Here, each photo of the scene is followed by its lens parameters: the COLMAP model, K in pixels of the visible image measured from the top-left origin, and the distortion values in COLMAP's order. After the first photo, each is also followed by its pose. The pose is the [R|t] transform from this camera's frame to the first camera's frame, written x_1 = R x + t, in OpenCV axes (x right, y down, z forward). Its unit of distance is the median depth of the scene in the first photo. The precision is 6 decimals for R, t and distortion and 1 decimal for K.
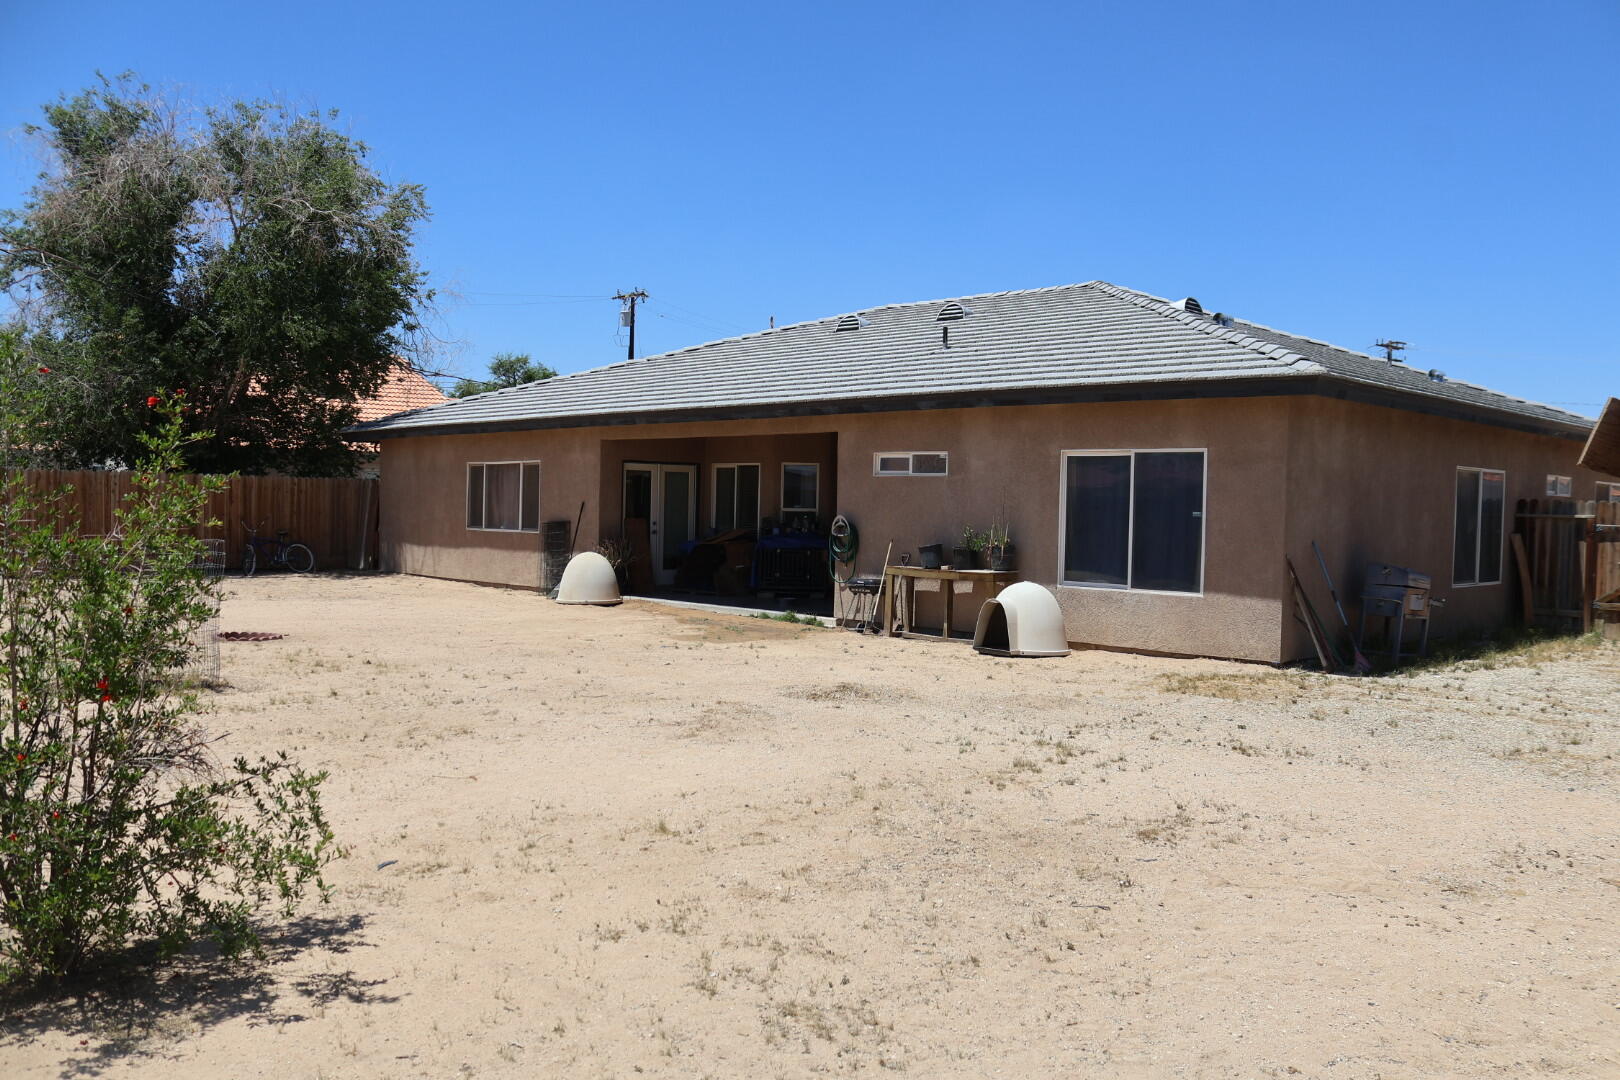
lens RADIAL K [[1320.8, 0, 791.0], [0, 1320.8, 538.0], [0, 0, 1]] dist [-0.164431, 0.162362]
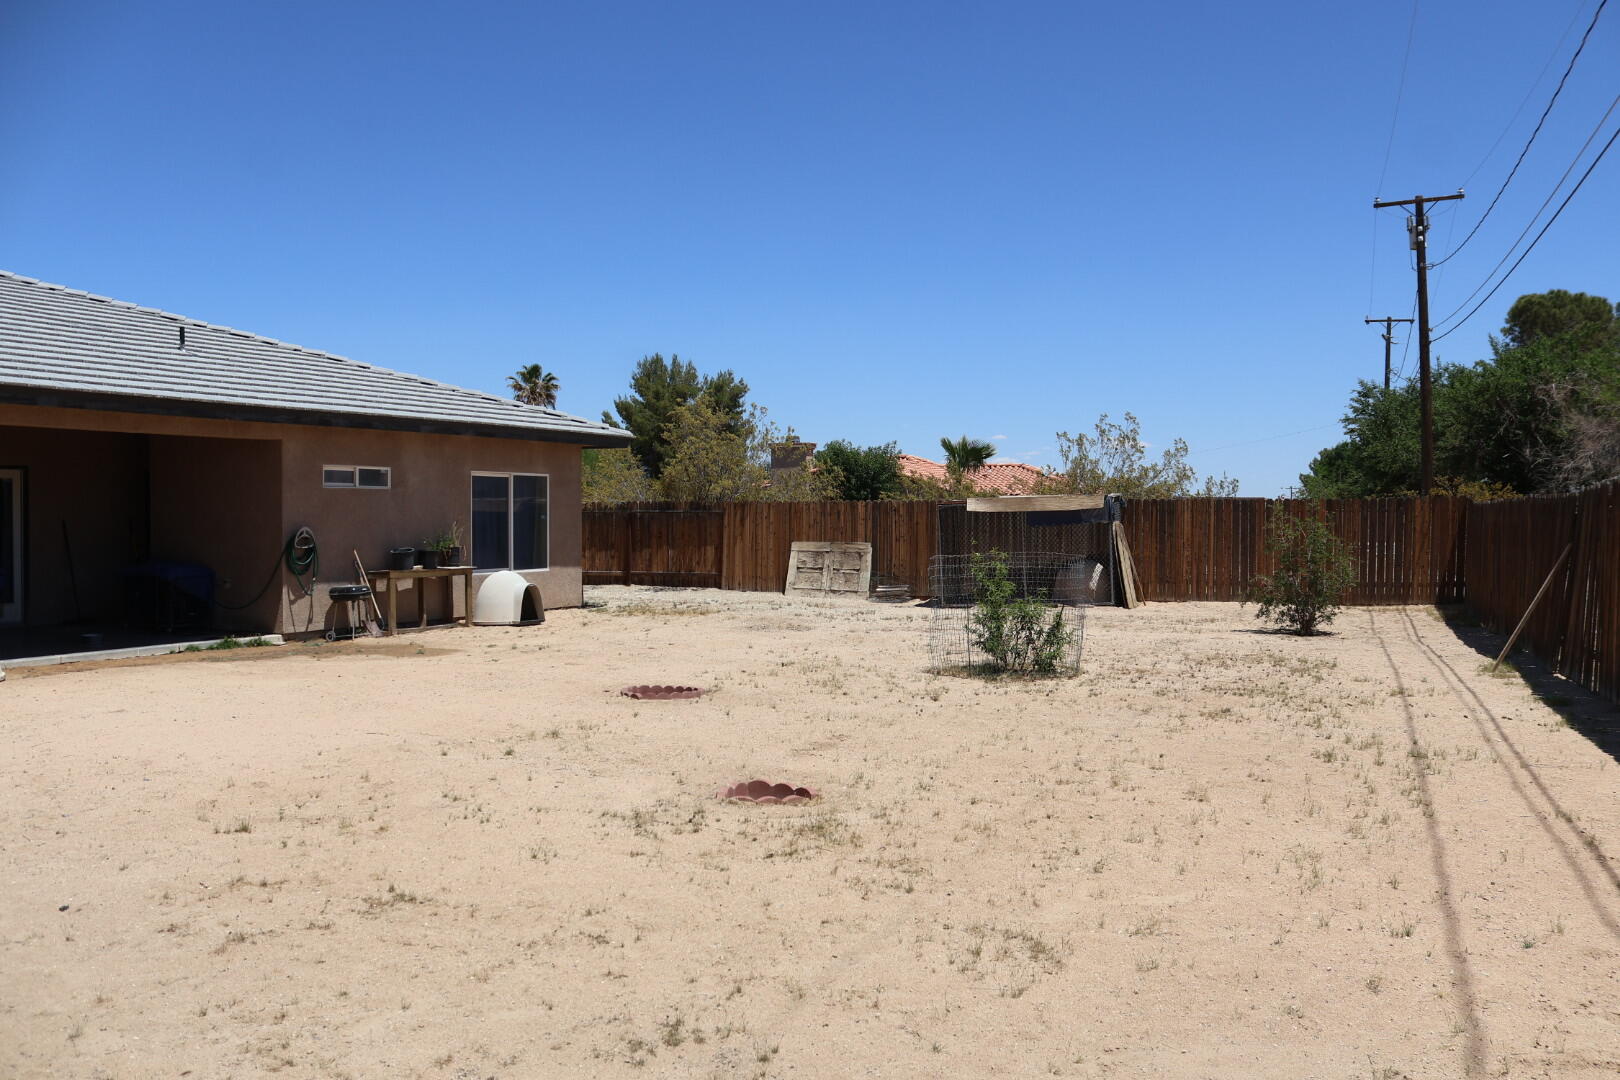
lens RADIAL K [[1394.9, 0, 810.0], [0, 1394.9, 540.0], [0, 0, 1]] dist [-0.094868, -0.002340]
pose [[-0.320777, -0.040622, 0.946283, -1.050544], [0.014097, 0.998764, 0.047653, -0.050872], [-0.947050, 0.028626, -0.319808, 0.965073]]
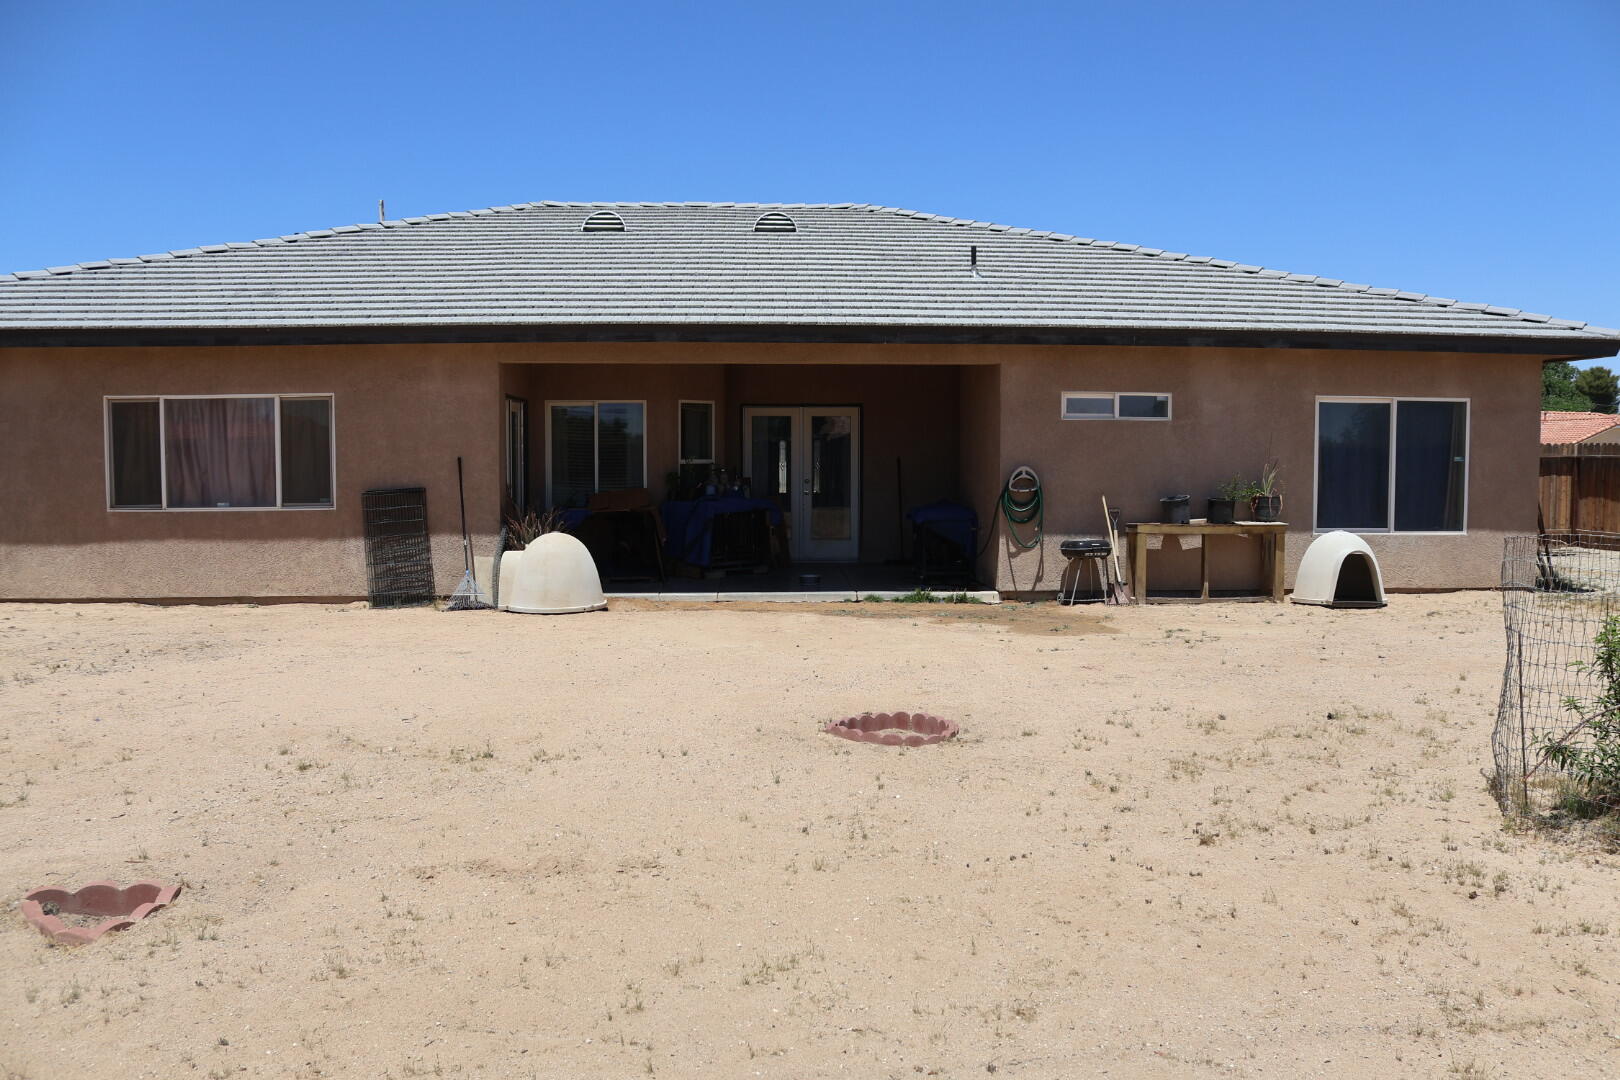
lens RADIAL K [[1347.2, 0, 812.0], [0, 1347.2, 561.7], [0, 0, 1]] dist [-0.121036, 0.004159]
pose [[0.659604, -0.080453, 0.747295, -0.680972], [0.031789, 0.996351, 0.079207, -0.028665], [-0.750941, -0.028489, 0.659755, 0.537745]]
